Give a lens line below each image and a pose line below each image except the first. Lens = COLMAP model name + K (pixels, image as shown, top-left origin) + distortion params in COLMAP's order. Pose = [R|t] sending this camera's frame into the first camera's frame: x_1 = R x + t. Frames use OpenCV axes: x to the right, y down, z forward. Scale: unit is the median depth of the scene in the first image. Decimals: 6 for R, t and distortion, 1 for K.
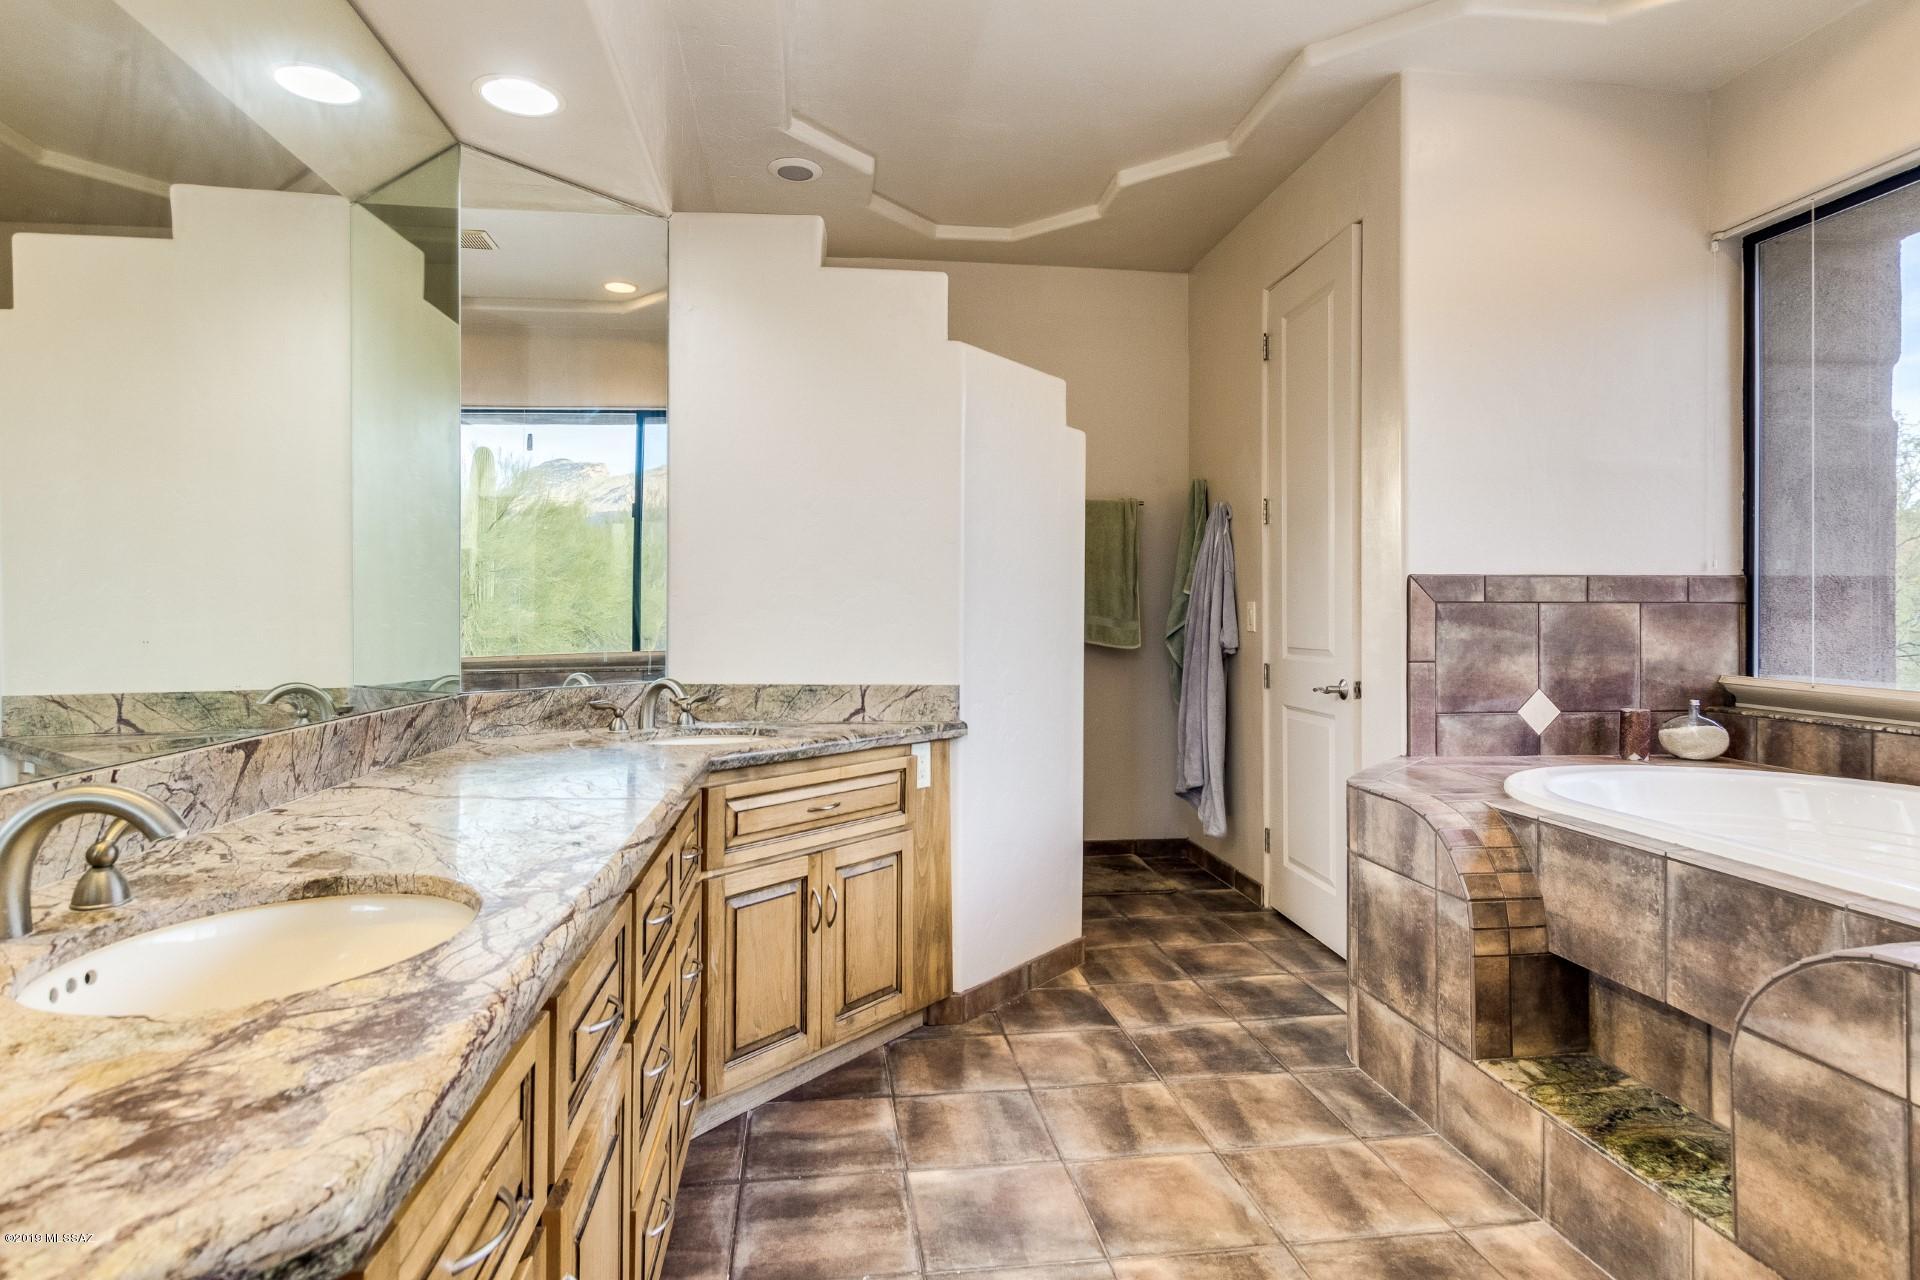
lens RADIAL K [[1039.5, 0, 955.8], [0, 1039.5, 626.8], [0, 0, 1]] dist [0.004845, 0.000090]
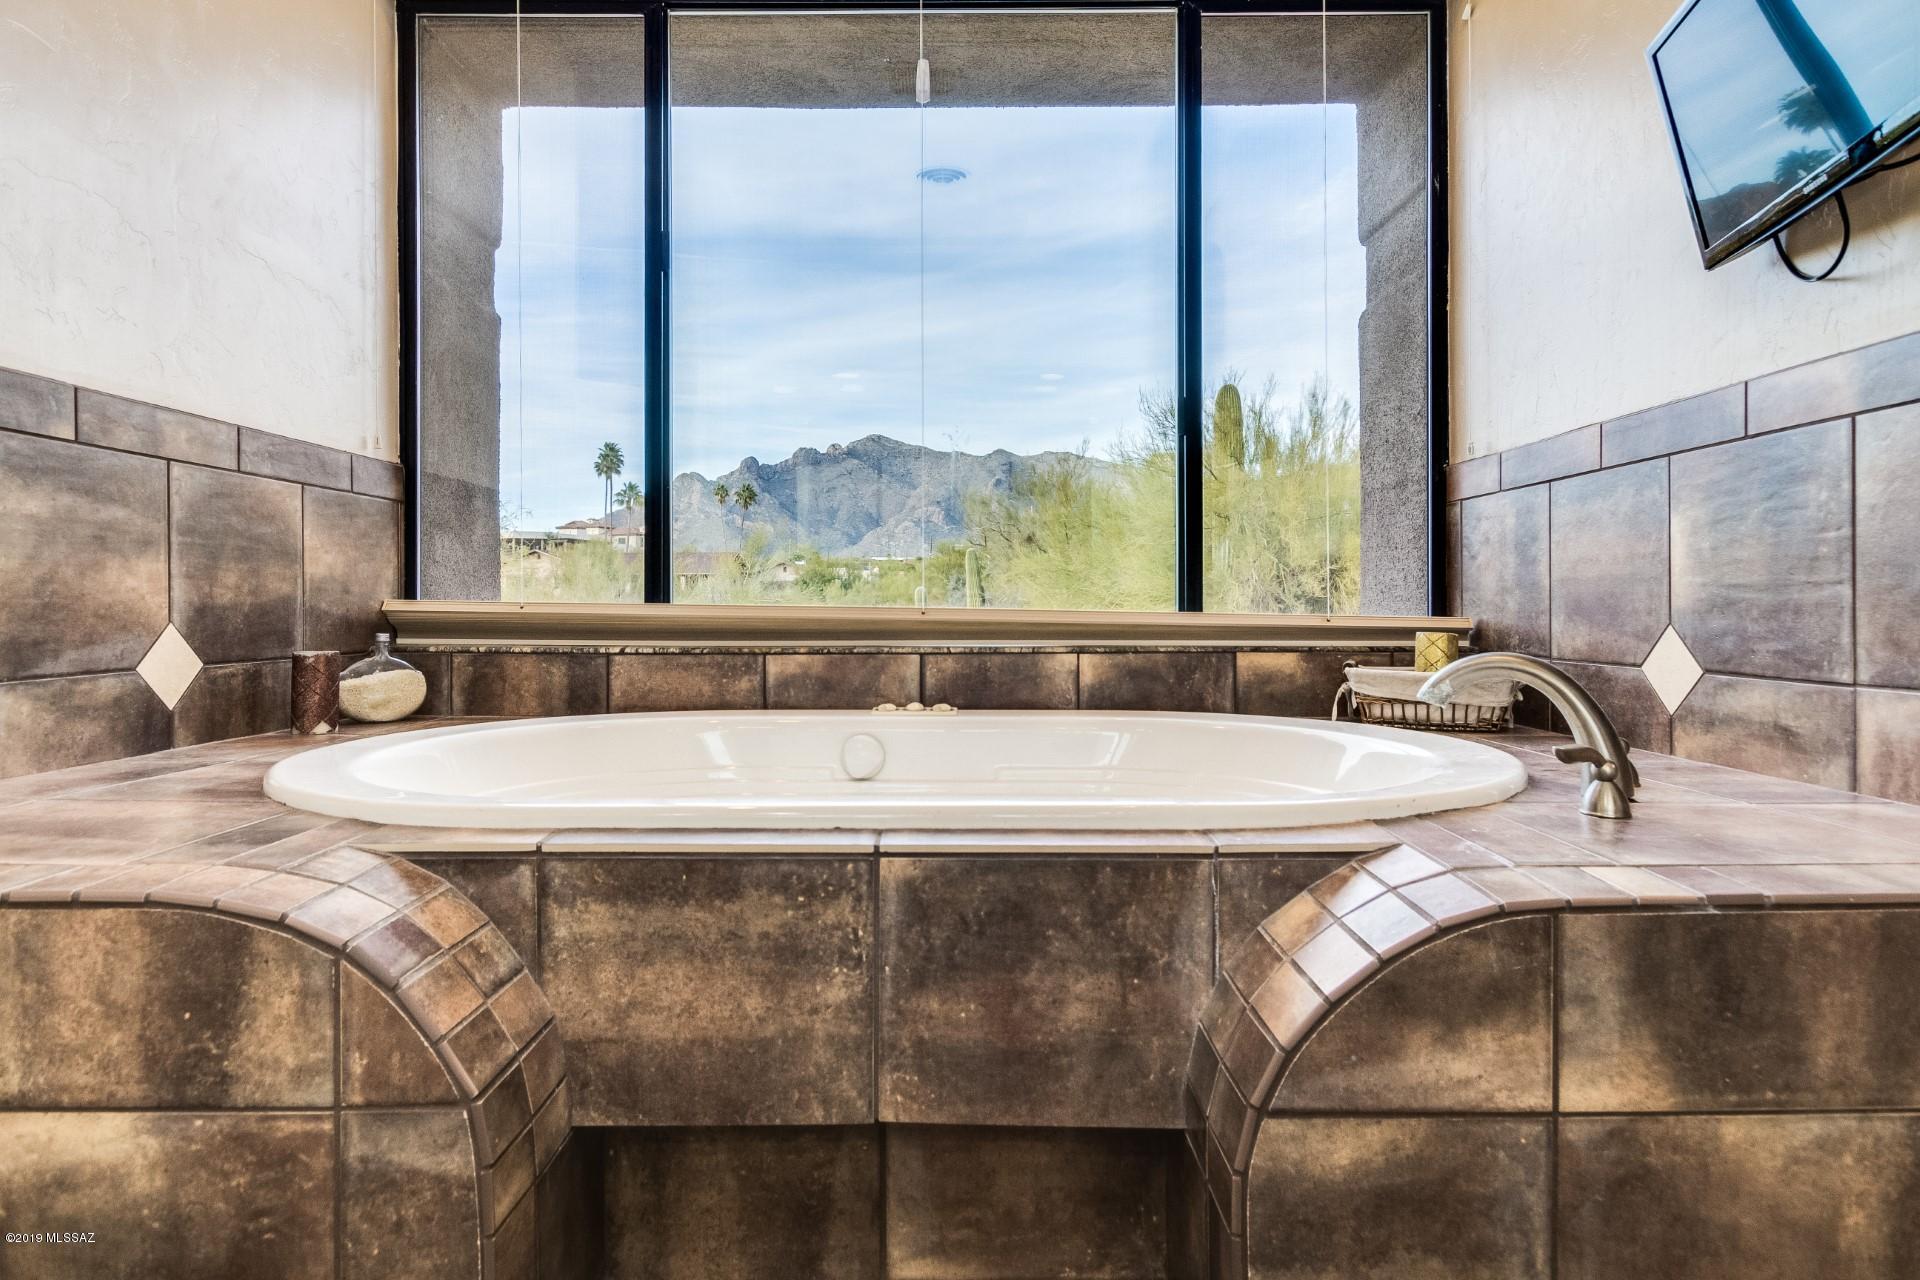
lens RADIAL K [[1039.5, 0, 948.9], [0, 1039.5, 601.9], [0, 0, 1]] dist [0.004845, 0.000090]
pose [[0.137798, 0.000314, 0.990460, 0.119407], [0.011968, 0.999926, -0.001982, 0.073241], [-0.990388, 0.012127, 0.137784, 0.716345]]
